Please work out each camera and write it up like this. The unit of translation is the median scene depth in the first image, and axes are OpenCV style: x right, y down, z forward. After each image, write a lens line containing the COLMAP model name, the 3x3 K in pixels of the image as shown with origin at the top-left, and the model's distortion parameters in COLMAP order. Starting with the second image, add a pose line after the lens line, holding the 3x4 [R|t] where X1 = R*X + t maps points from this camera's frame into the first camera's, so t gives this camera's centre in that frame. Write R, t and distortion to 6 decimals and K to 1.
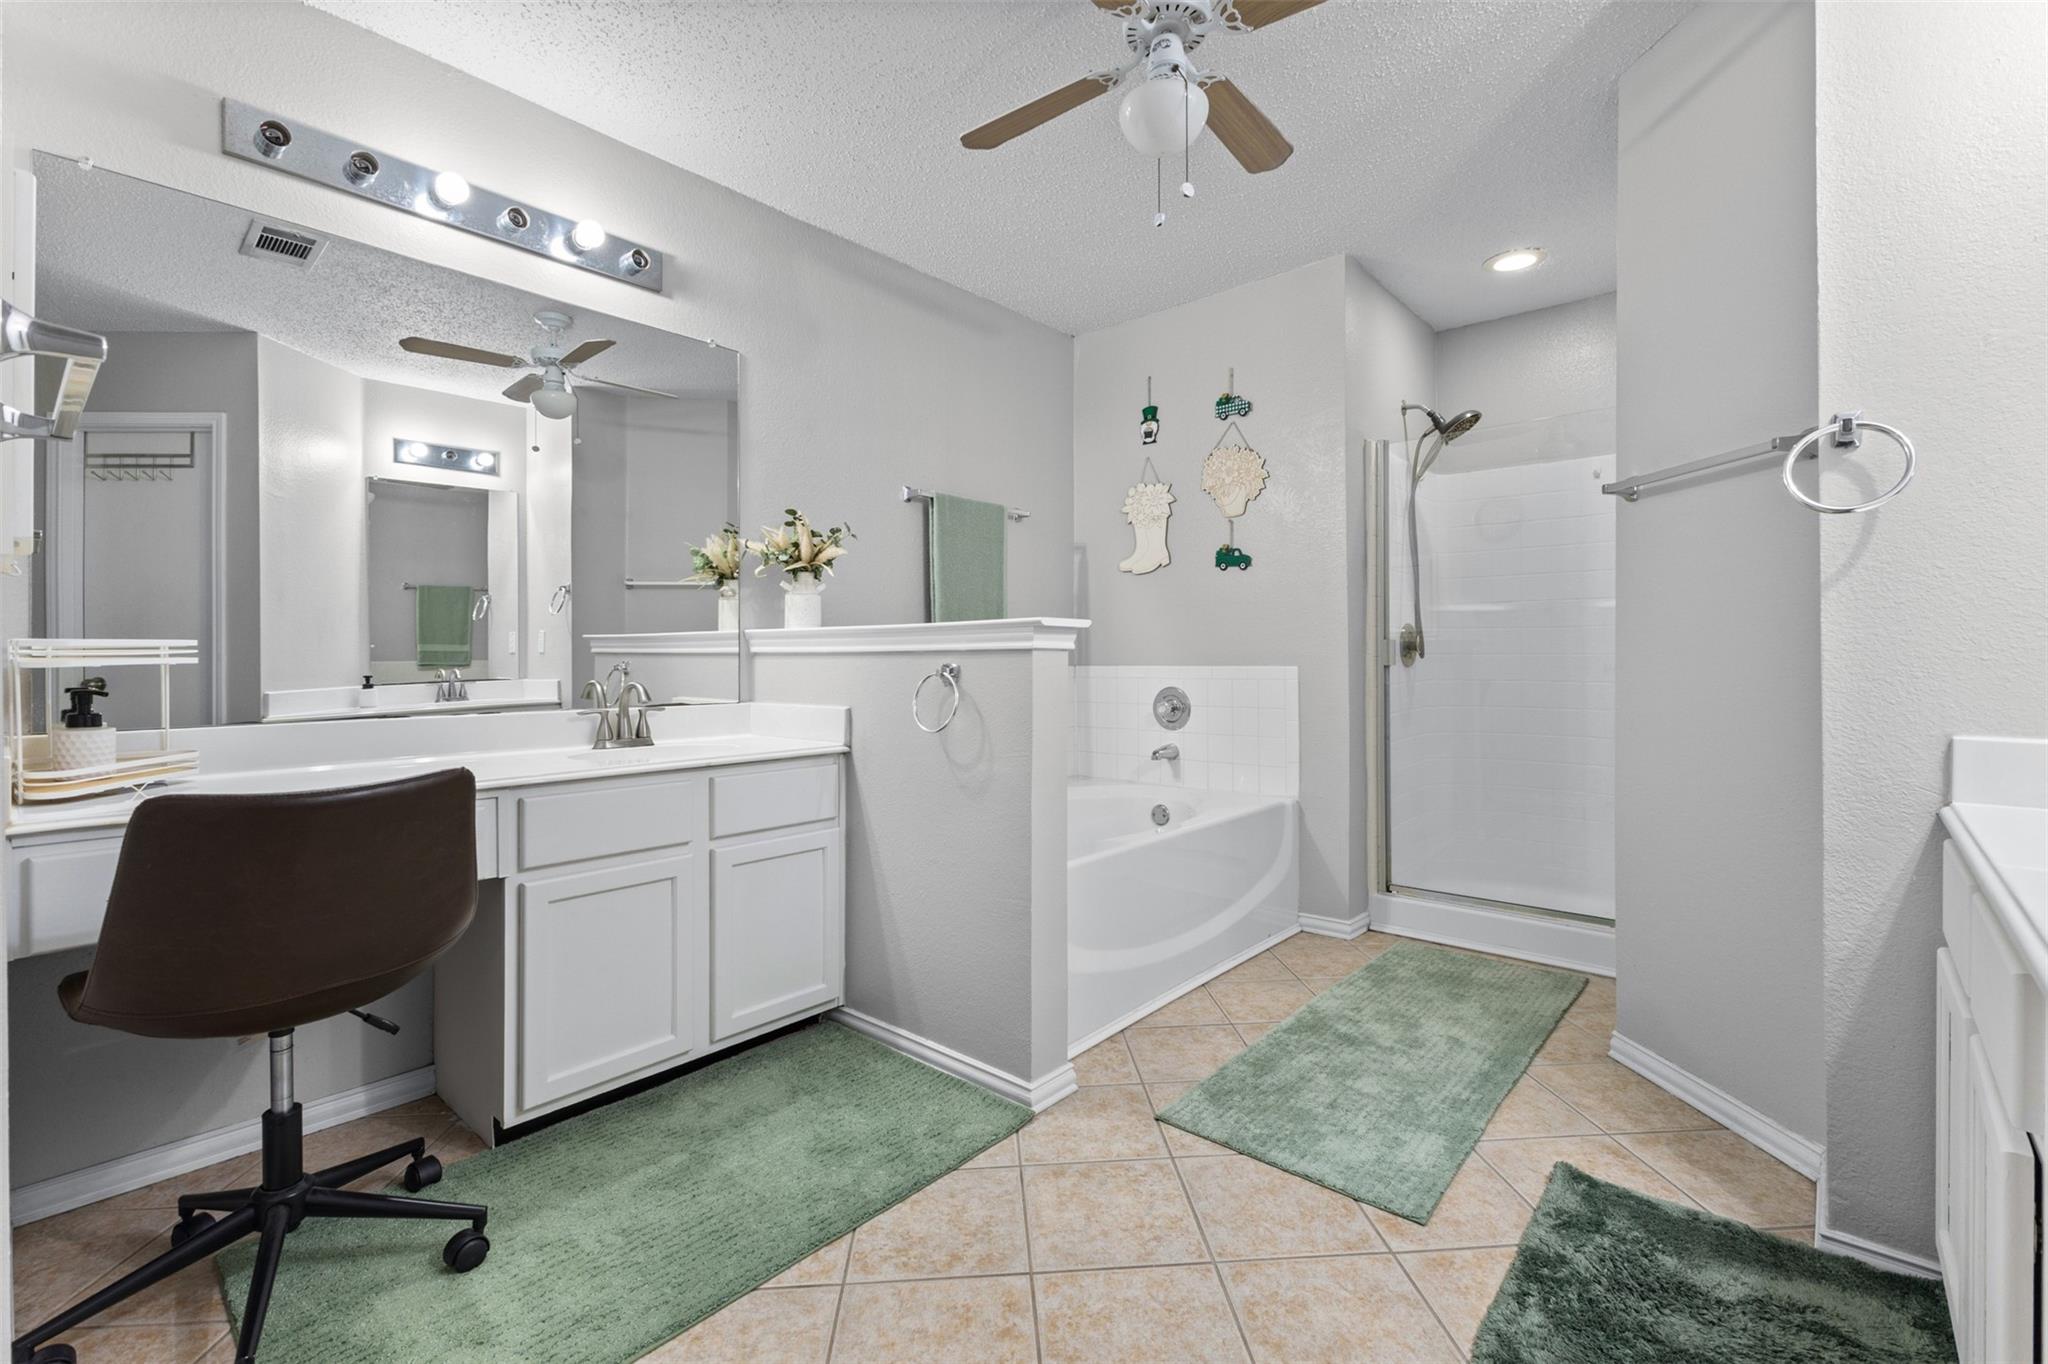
lens RADIAL K [[877.5, 0, 1027.5], [0, 877.5, 664.2], [0, 0, 1]] dist [0.001771, -0.000255]
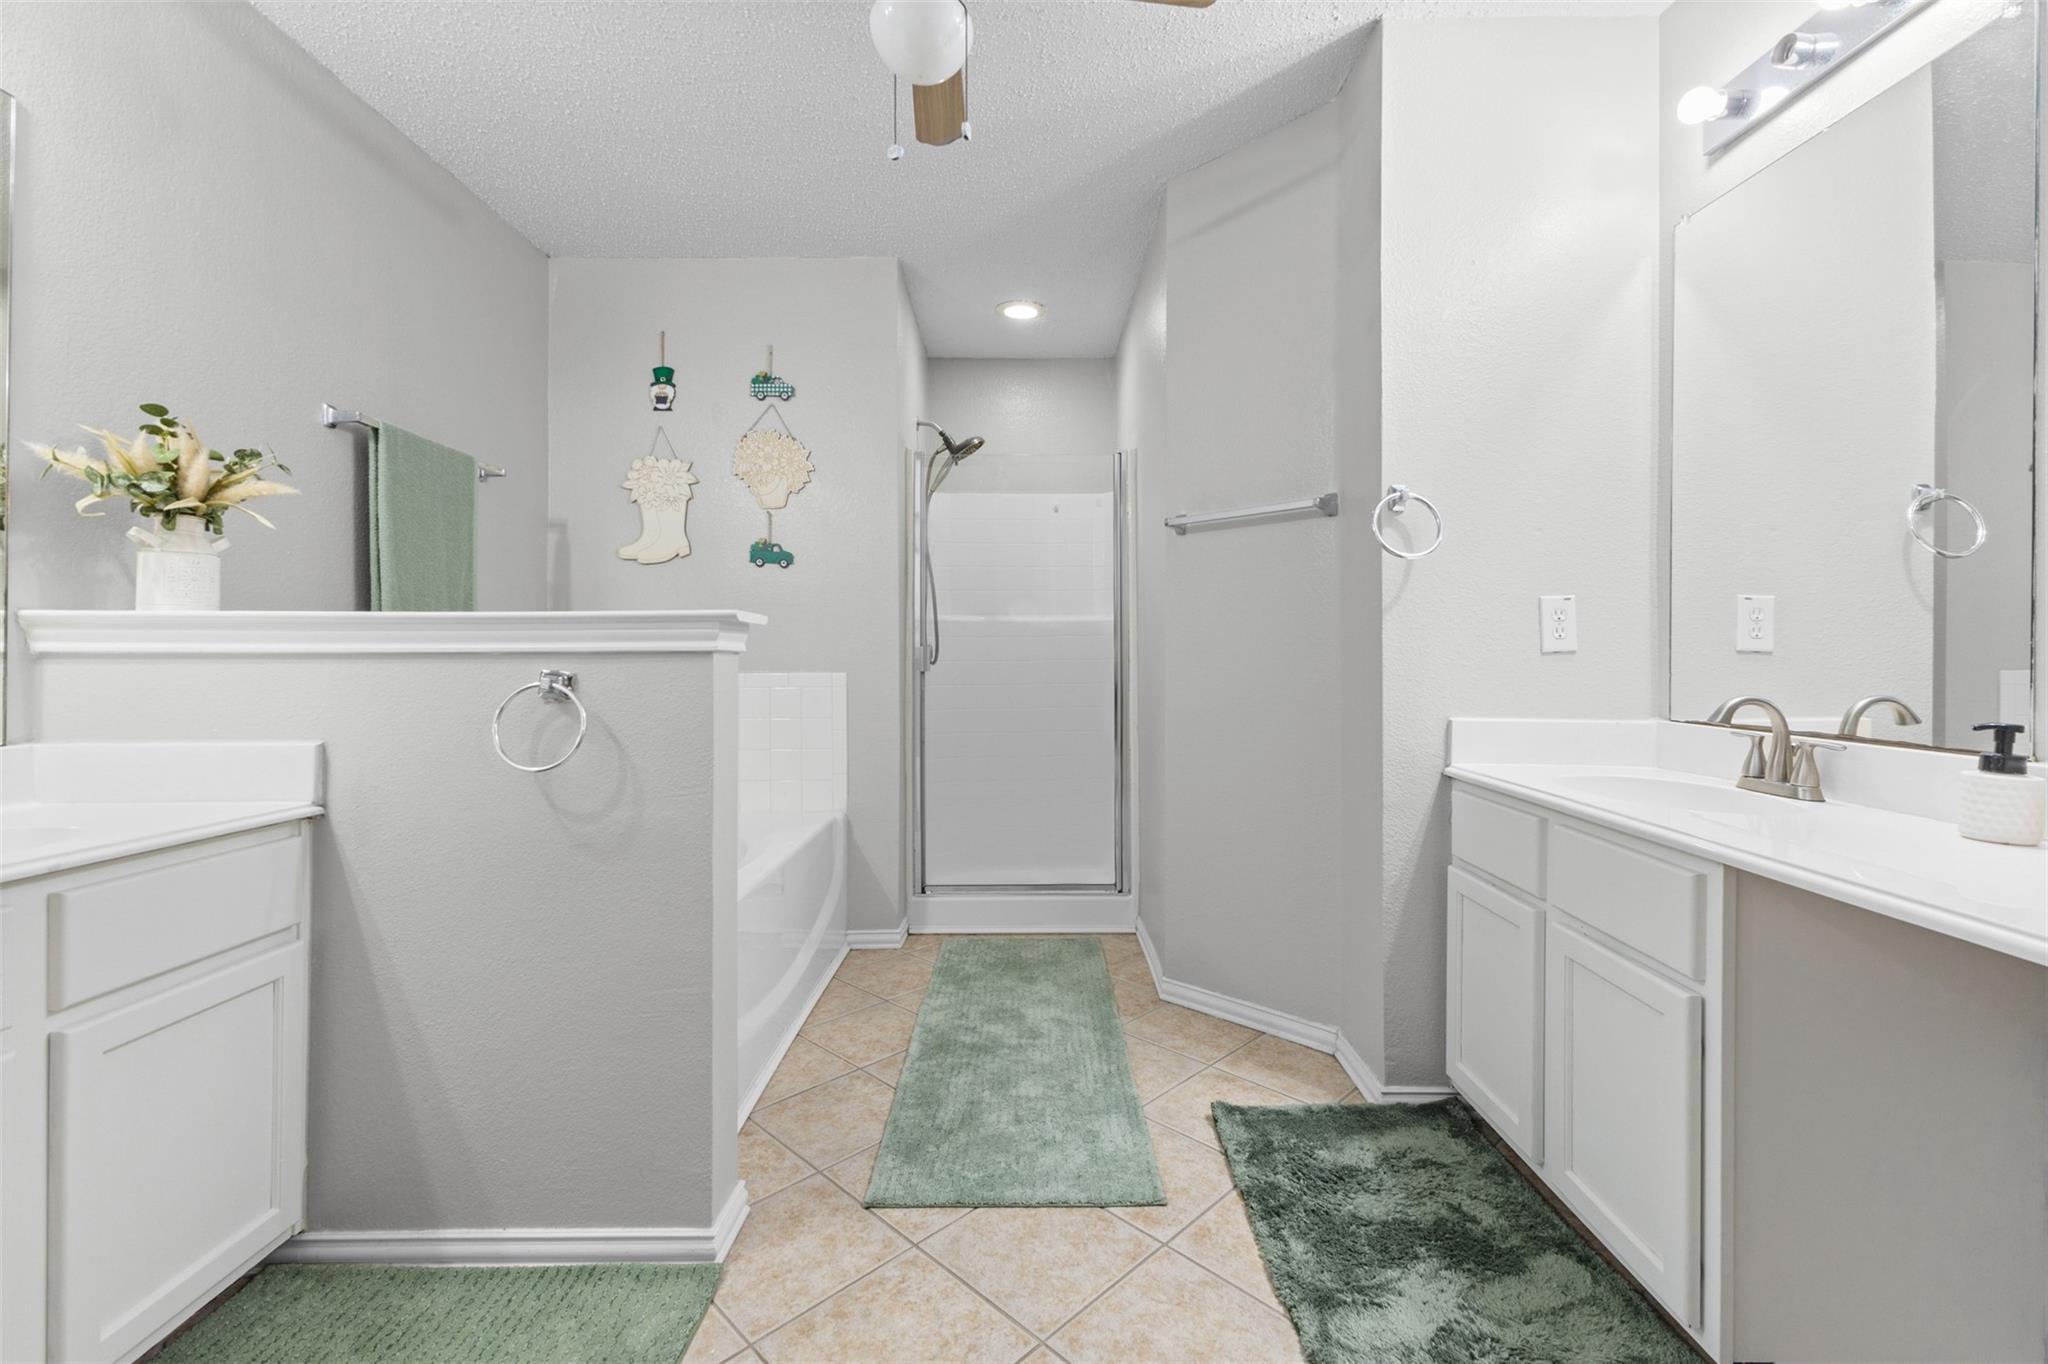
lens RADIAL K [[877.5, 0, 1027.5], [0, 877.5, 664.2], [0, 0, 1]] dist [0.001771, -0.000255]
pose [[0.751523, 0.001654, 0.659705, -0.238200], [0.003254, 0.999975, -0.006214, -0.000784], [-0.659699, 0.006816, 0.751499, 0.206179]]
